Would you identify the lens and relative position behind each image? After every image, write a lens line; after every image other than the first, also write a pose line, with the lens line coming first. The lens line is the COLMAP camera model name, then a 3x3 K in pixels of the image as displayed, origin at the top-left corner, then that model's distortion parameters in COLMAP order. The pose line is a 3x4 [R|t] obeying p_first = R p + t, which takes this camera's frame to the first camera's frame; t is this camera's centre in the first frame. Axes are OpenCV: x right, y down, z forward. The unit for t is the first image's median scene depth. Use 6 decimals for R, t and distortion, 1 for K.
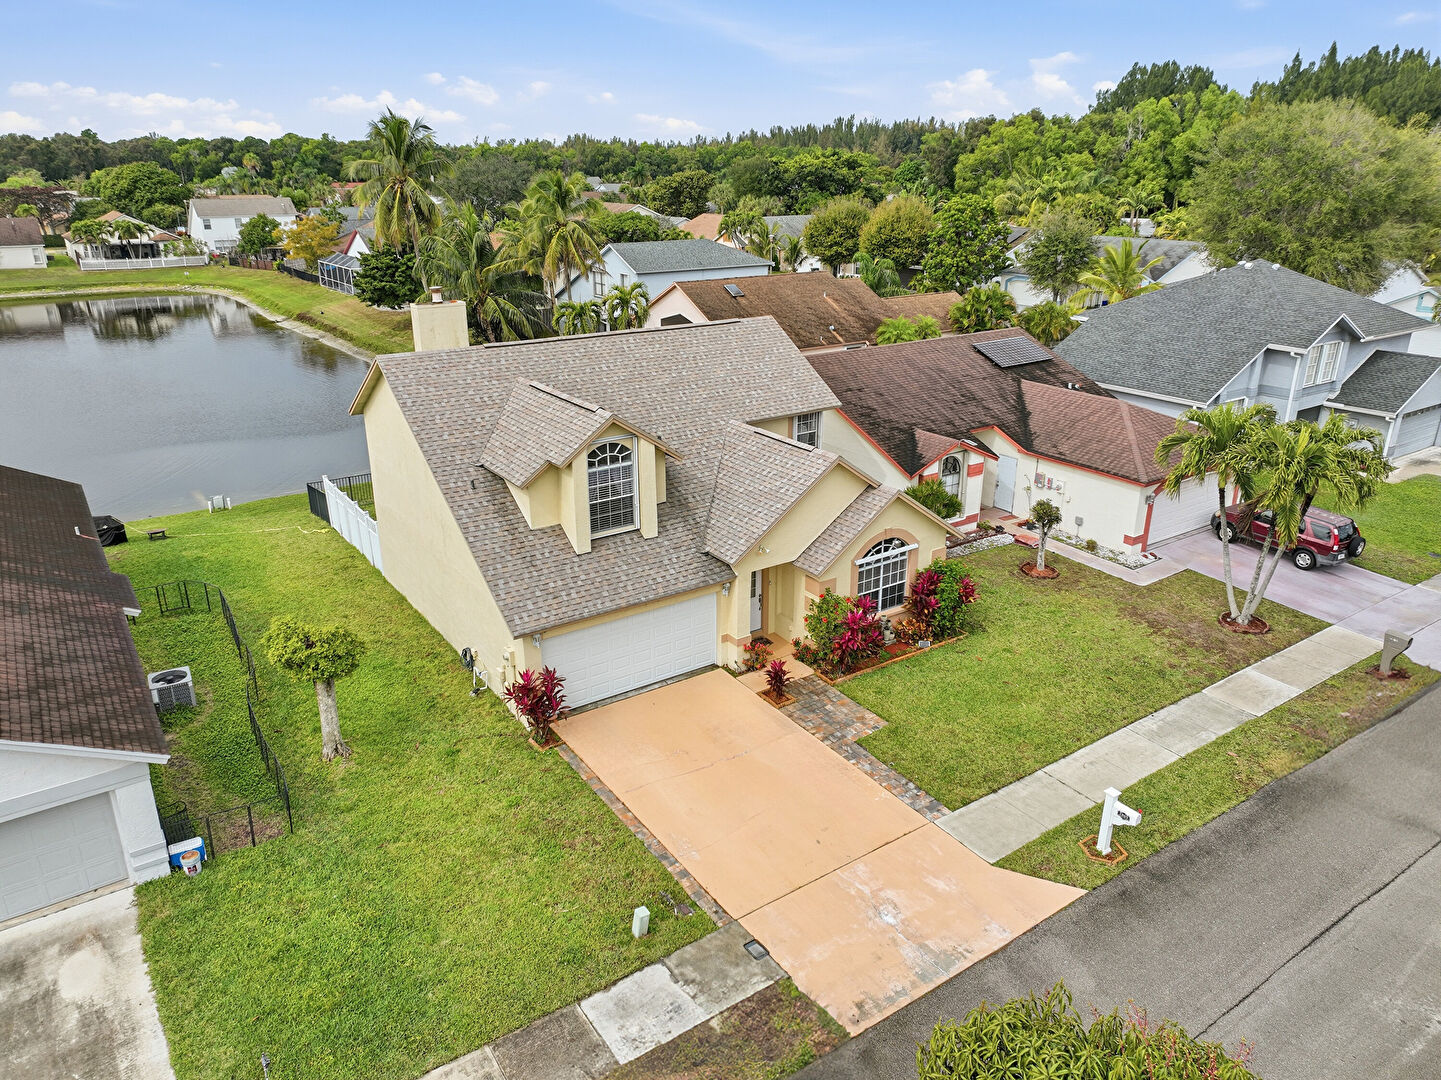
lens RADIAL K [[1013.0, 0, 720.5], [0, 1013.0, 531.8], [0, 0, 1]] dist [-0.001383, 0.018179]
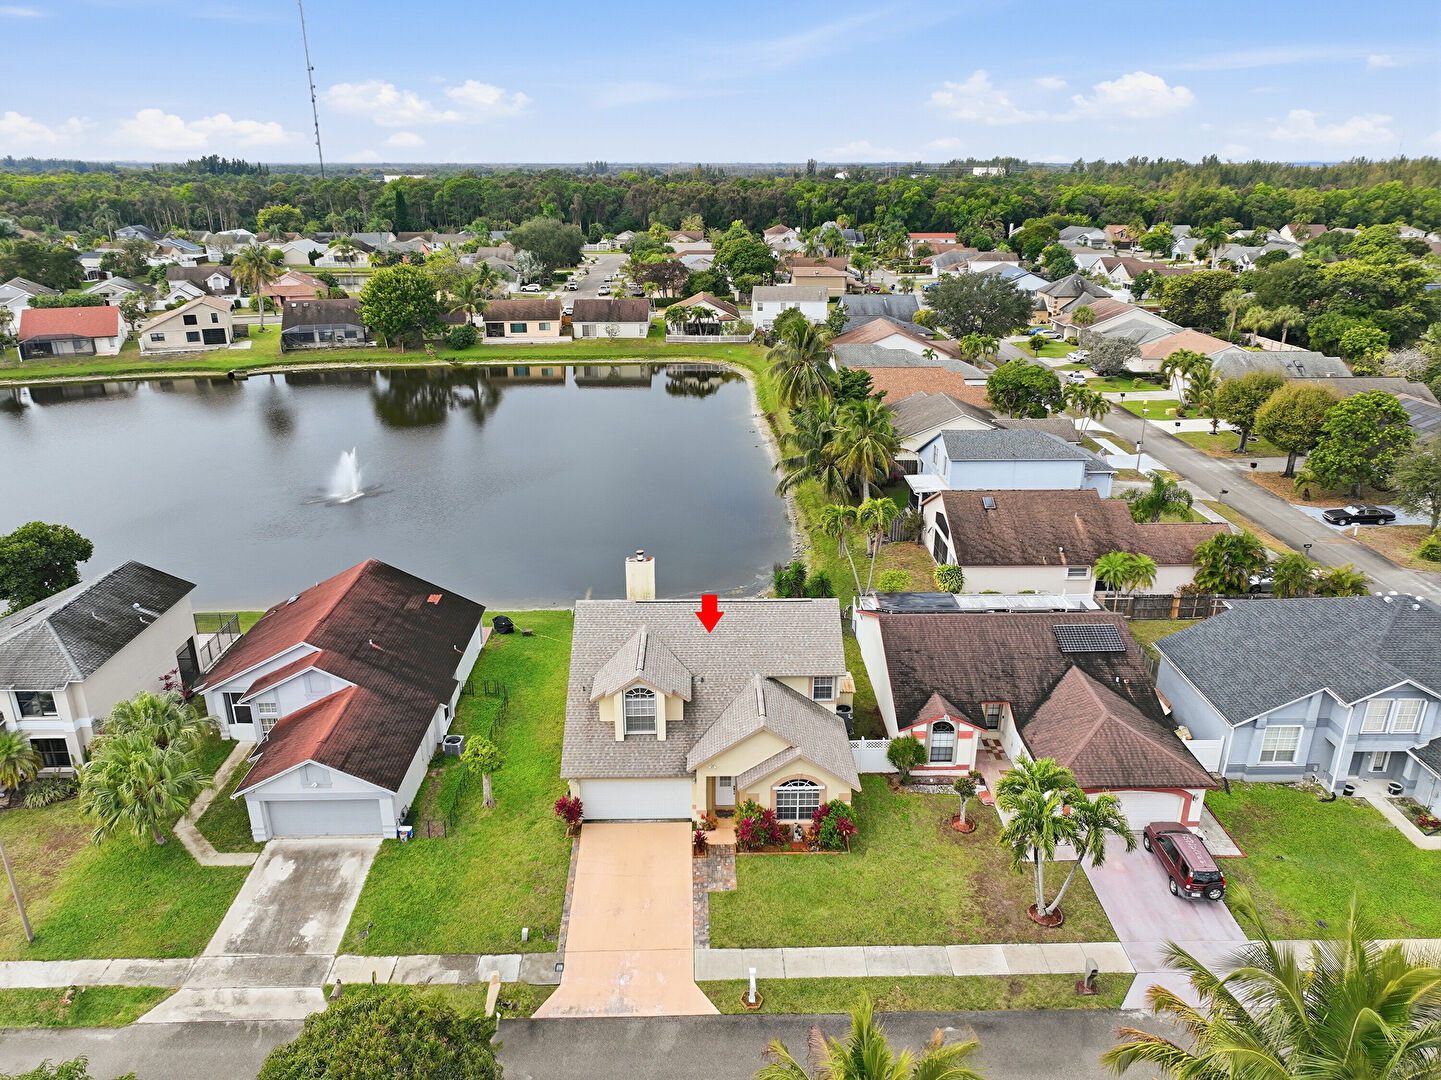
lens RADIAL K [[1013.0, 0, 721.1], [0, 1013.0, 534.1], [0, 0, 1]] dist [-0.001383, 0.018179]
pose [[0.835275, 0.191109, -0.515551, 0.803286], [-0.190364, 0.980176, 0.054921, -0.432961], [0.515827, 0.052268, 0.855097, -0.460501]]
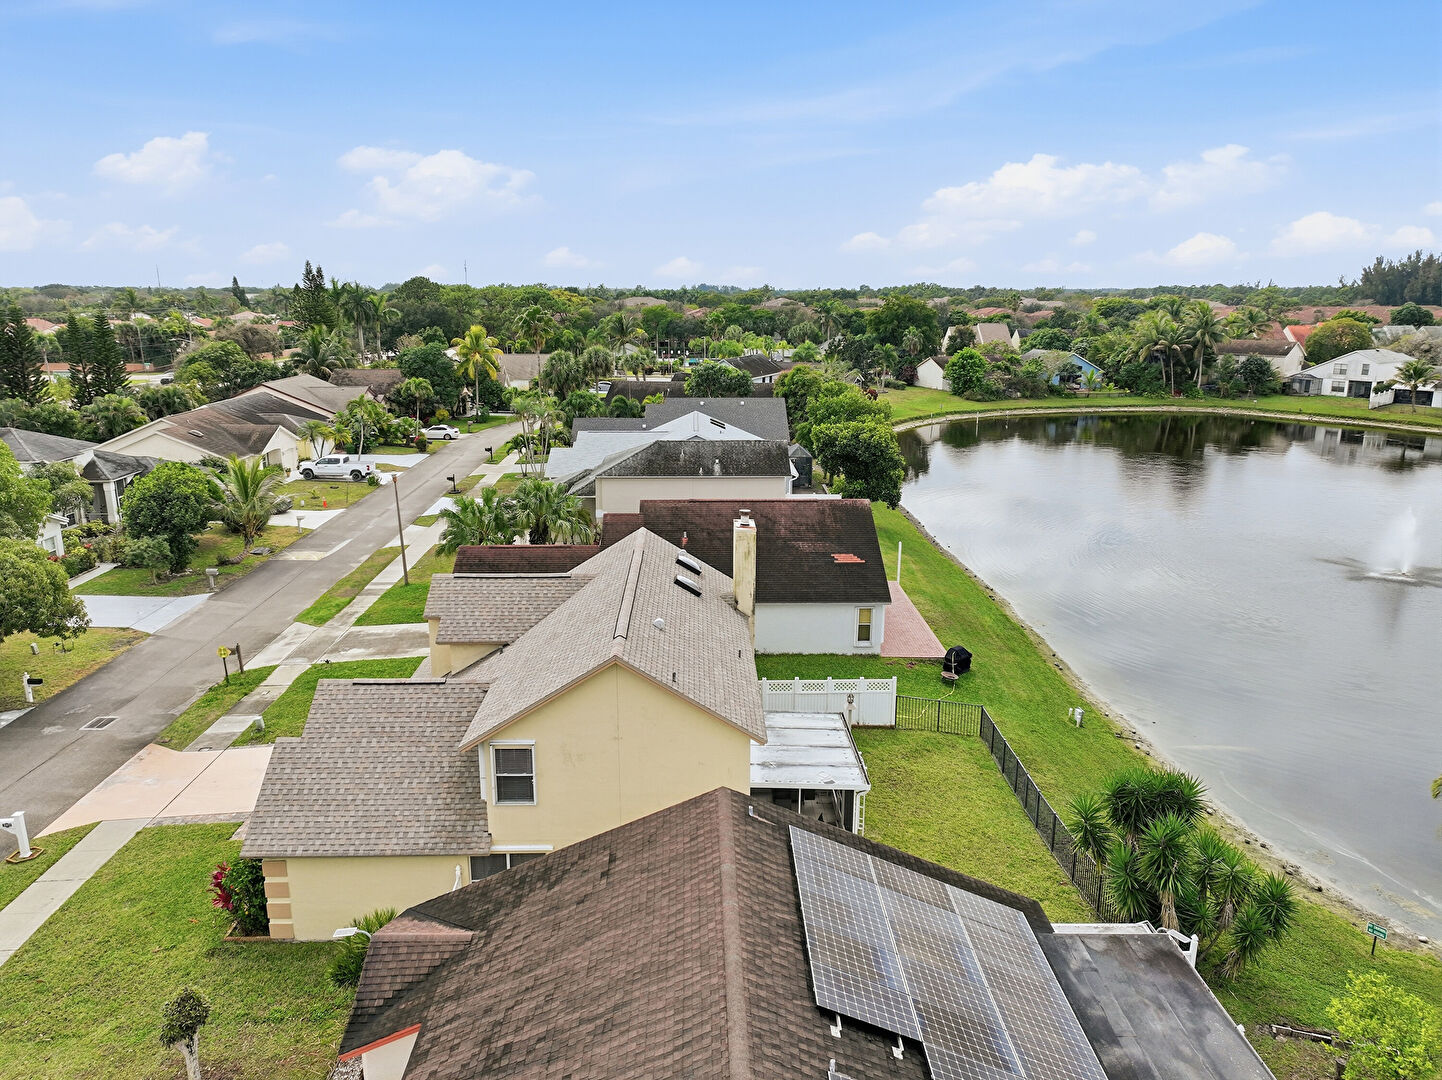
lens RADIAL K [[1013.7, 0, 718.8], [0, 1013.7, 534.1], [0, 0, 1]] dist [-0.001383, 0.018179]
pose [[-0.546383, 0.195365, -0.814431, 0.681076], [-0.288123, 0.869218, 0.401803, -0.709966], [0.786416, 0.454195, -0.418637, 1.590344]]
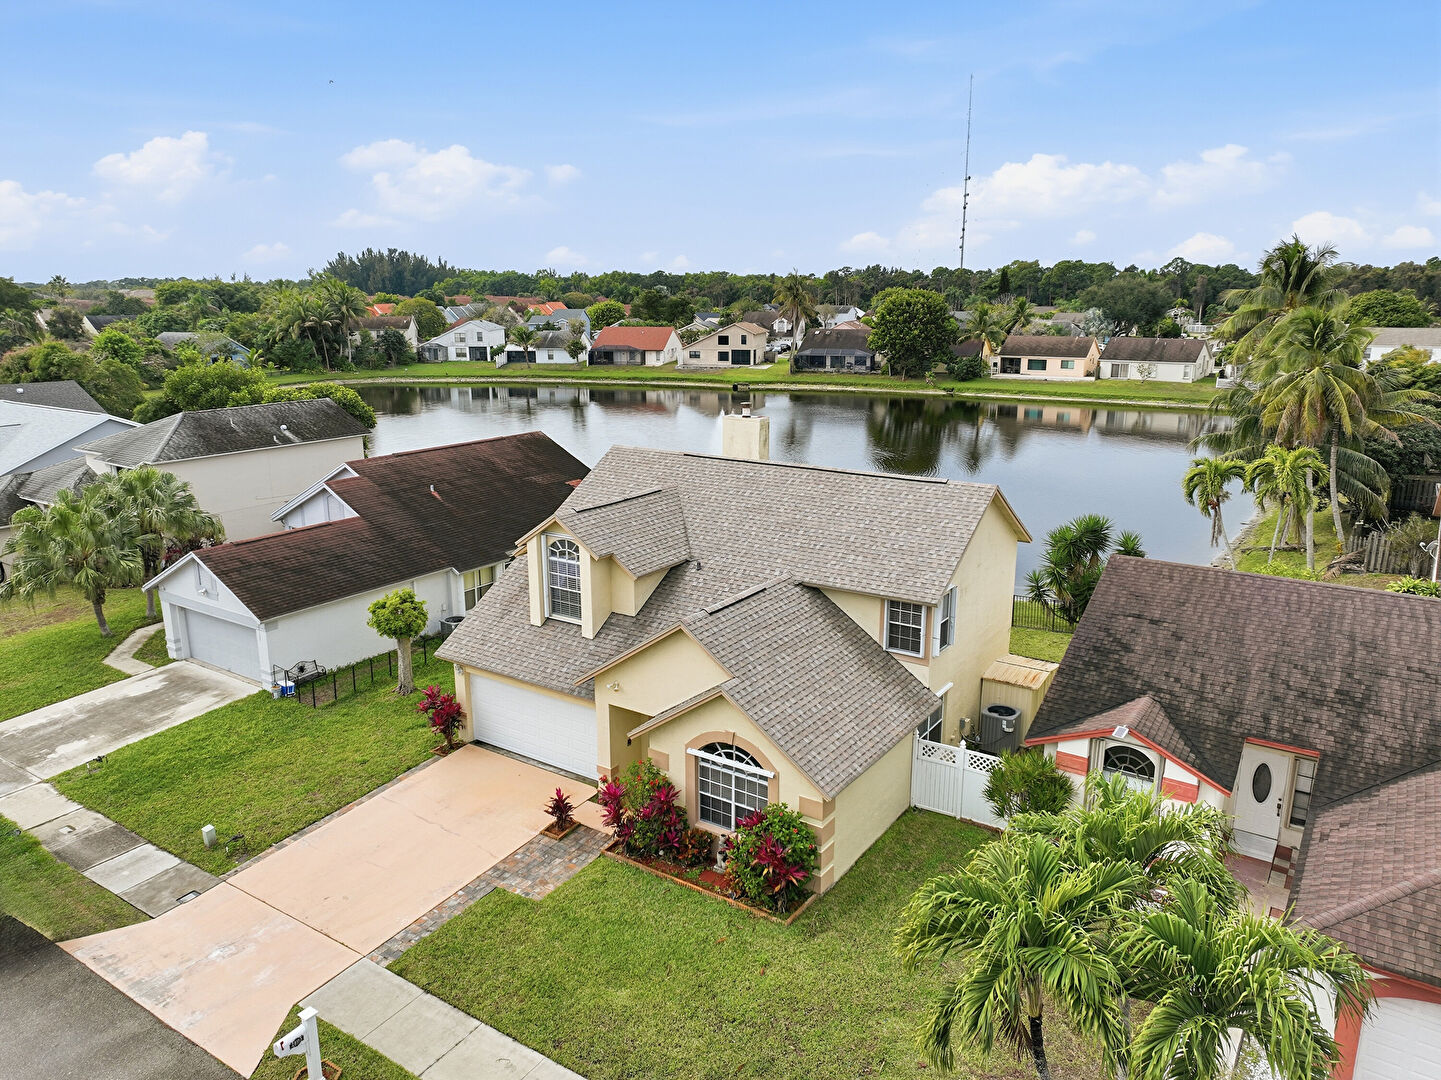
lens RADIAL K [[1013.0, 0, 720.7], [0, 1013.0, 542.0], [0, 0, 1]] dist [-0.001383, 0.018179]
pose [[0.368604, 0.225986, -0.901699, 0.845376], [-0.318951, 0.941862, 0.105668, -0.226432], [0.873156, 0.248648, 0.419253, 0.595385]]
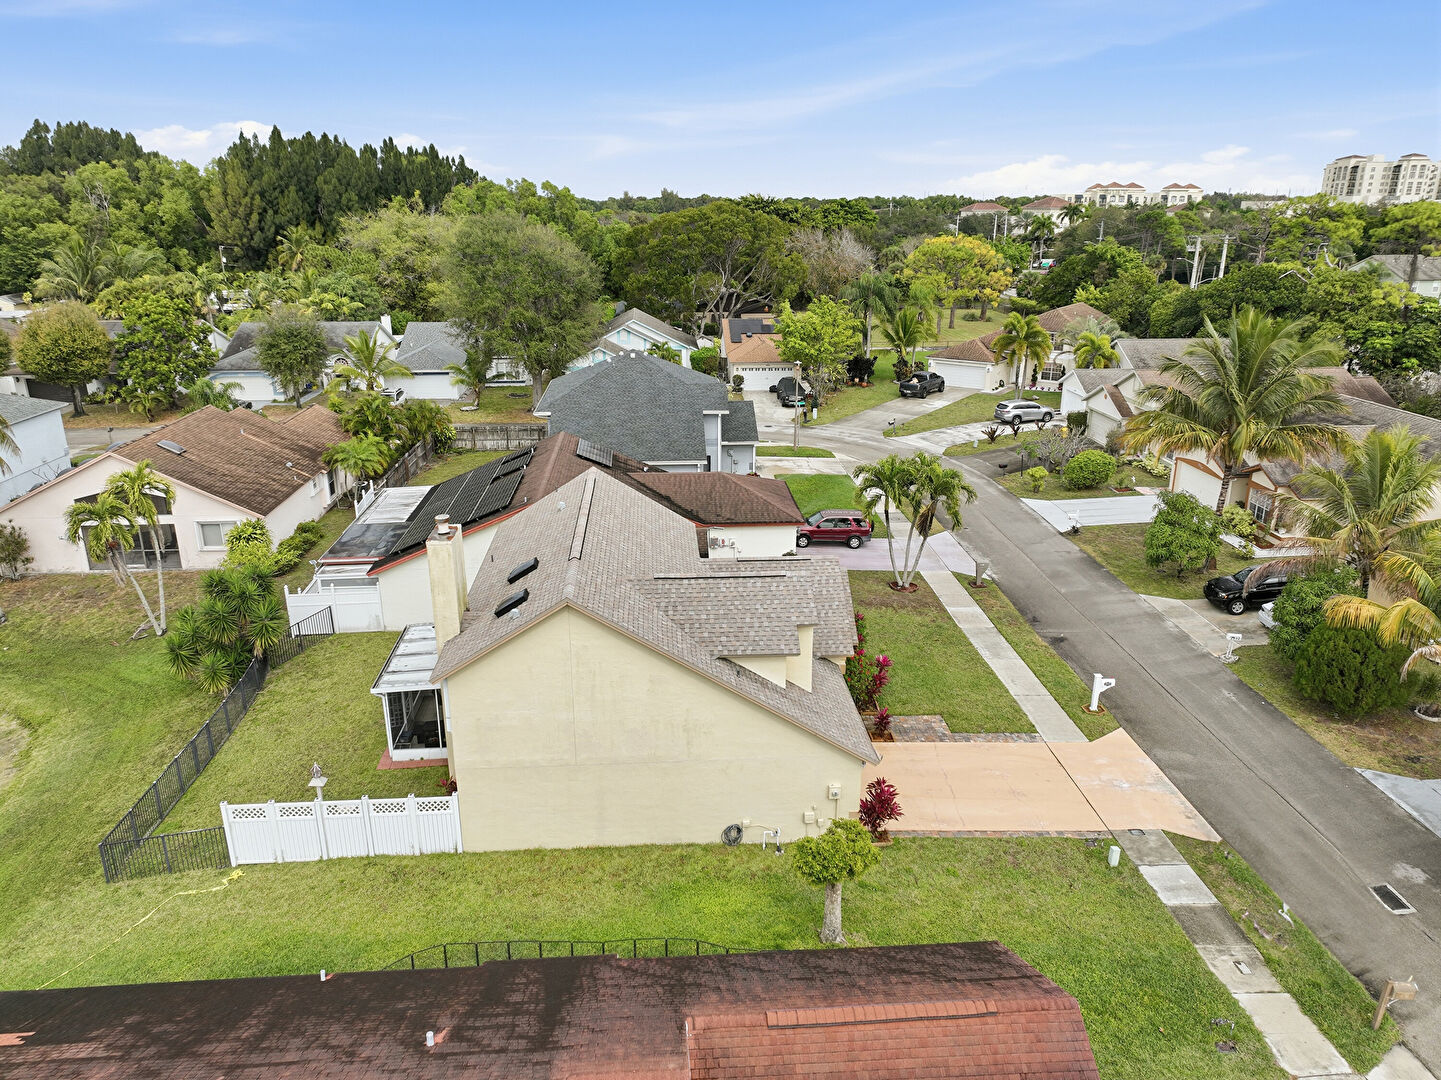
lens RADIAL K [[1013.0, 0, 719.6], [0, 1013.0, 540.4], [0, 0, 1]] dist [-0.001383, 0.018179]
pose [[0.508643, -0.273172, 0.816492, -0.979475], [0.295274, 0.946164, 0.132612, -0.295284], [-0.808762, 0.173637, 0.561920, 0.338561]]
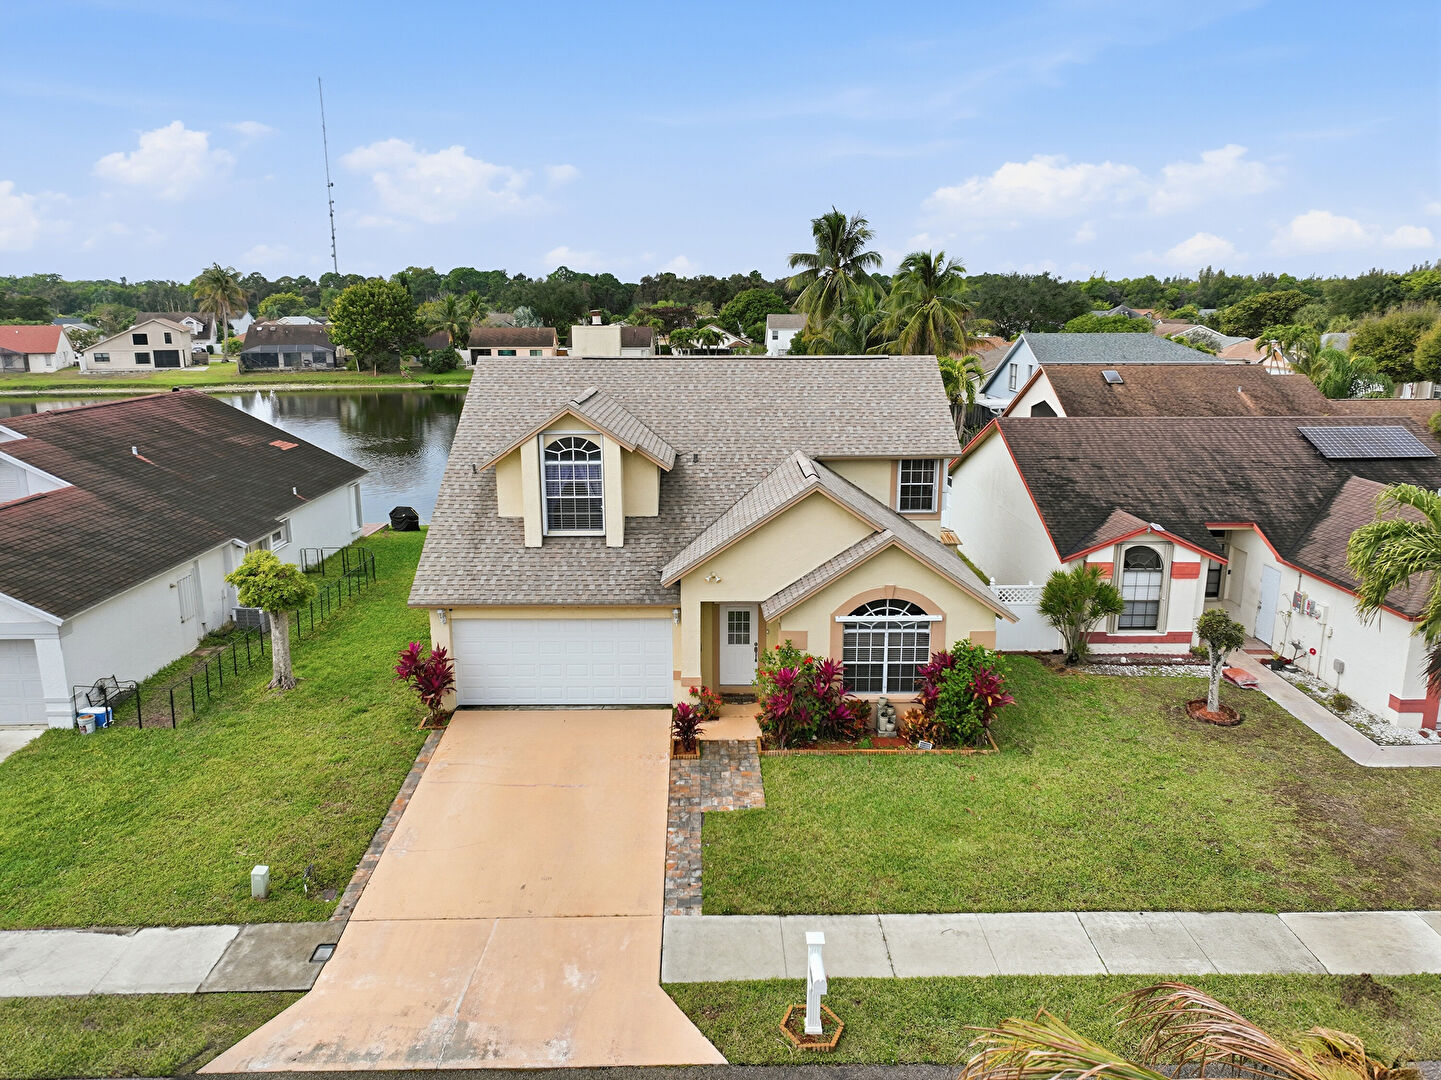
lens RADIAL K [[1013.0, 0, 721.3], [0, 1013.0, 535.3], [0, 0, 1]] dist [-0.001383, 0.018179]
pose [[0.829297, 0.124109, -0.544852, 0.471635], [-0.191472, 0.979111, -0.068405, 0.036903], [0.524981, 0.161052, 0.835738, 0.253088]]
